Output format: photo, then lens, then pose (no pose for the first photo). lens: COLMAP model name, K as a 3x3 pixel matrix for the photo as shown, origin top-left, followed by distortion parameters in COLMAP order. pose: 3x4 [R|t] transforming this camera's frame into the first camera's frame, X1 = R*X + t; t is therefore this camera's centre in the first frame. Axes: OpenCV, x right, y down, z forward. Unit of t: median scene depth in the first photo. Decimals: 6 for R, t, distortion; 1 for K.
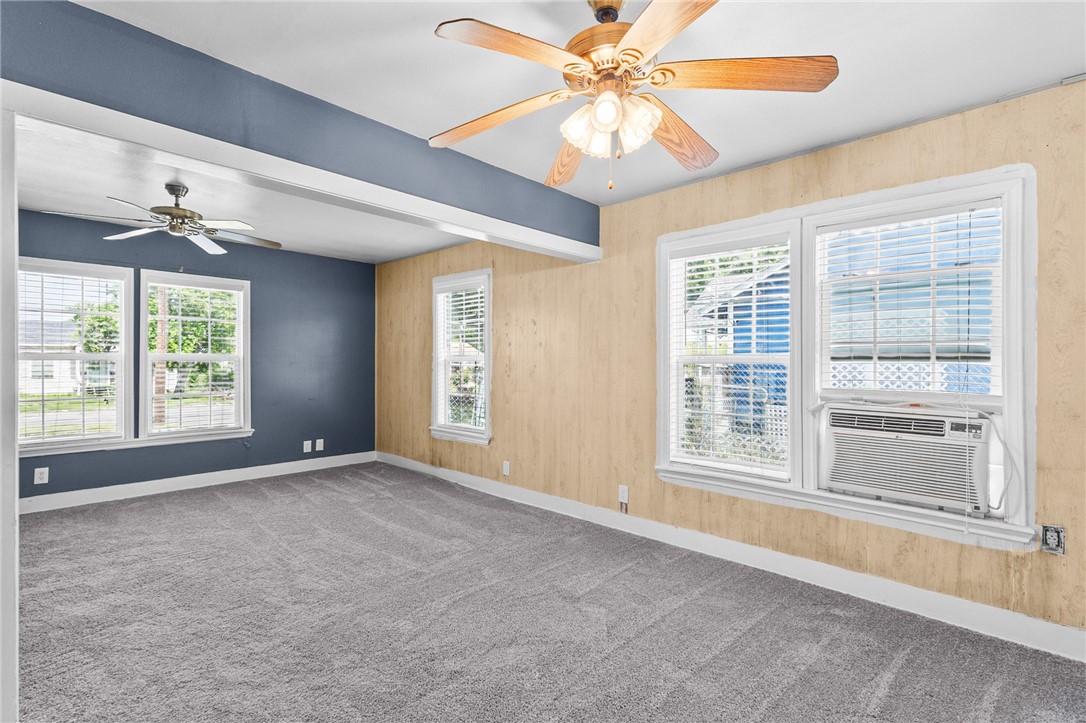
lens RADIAL K [[508.3, 0, 537.8], [0, 508.3, 365.6], [0, 0, 1]] dist [0.009431, -0.000571]
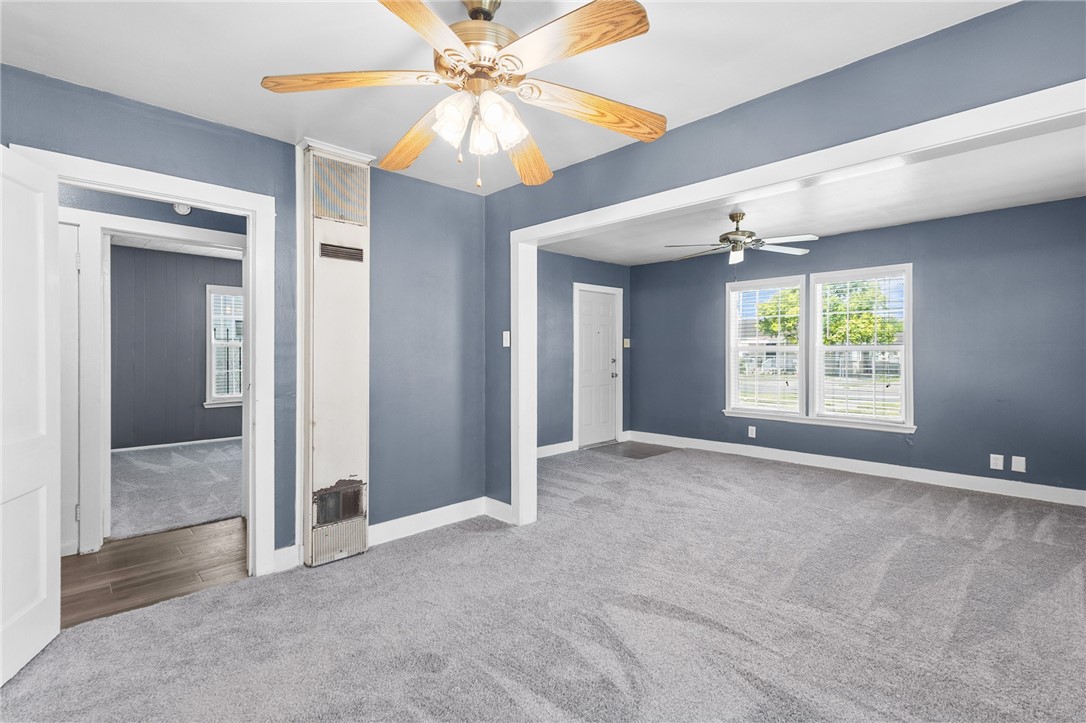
lens RADIAL K [[508.3, 0, 537.6], [0, 508.3, 354.4], [0, 0, 1]] dist [0.009431, -0.000571]
pose [[-0.029795, 0.006321, -0.999536, 0.476407], [-0.006255, 0.999959, 0.006511, -0.006712], [0.999536, 0.006446, -0.029754, 0.454589]]
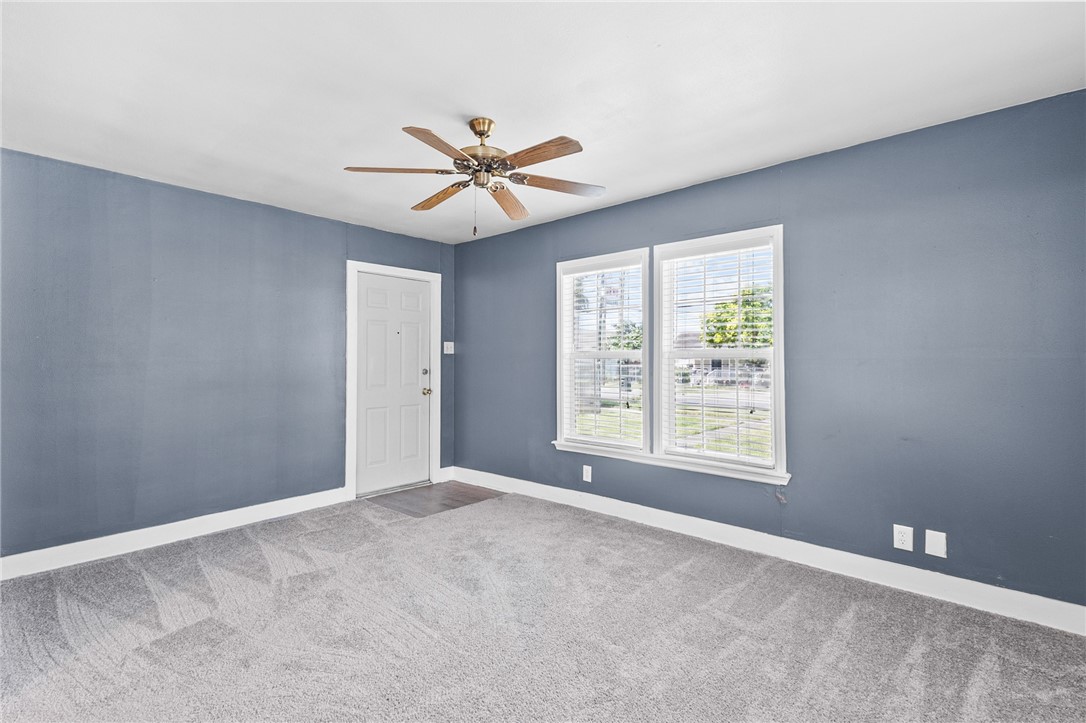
lens RADIAL K [[508.3, 0, 536.7], [0, 508.3, 353.3], [0, 0, 1]] dist [0.009431, -0.000571]
pose [[0.039542, -0.012551, -0.999139, 0.020514], [-0.007206, 0.999892, -0.012845, -0.006948], [0.999192, 0.007708, 0.039447, 0.884843]]
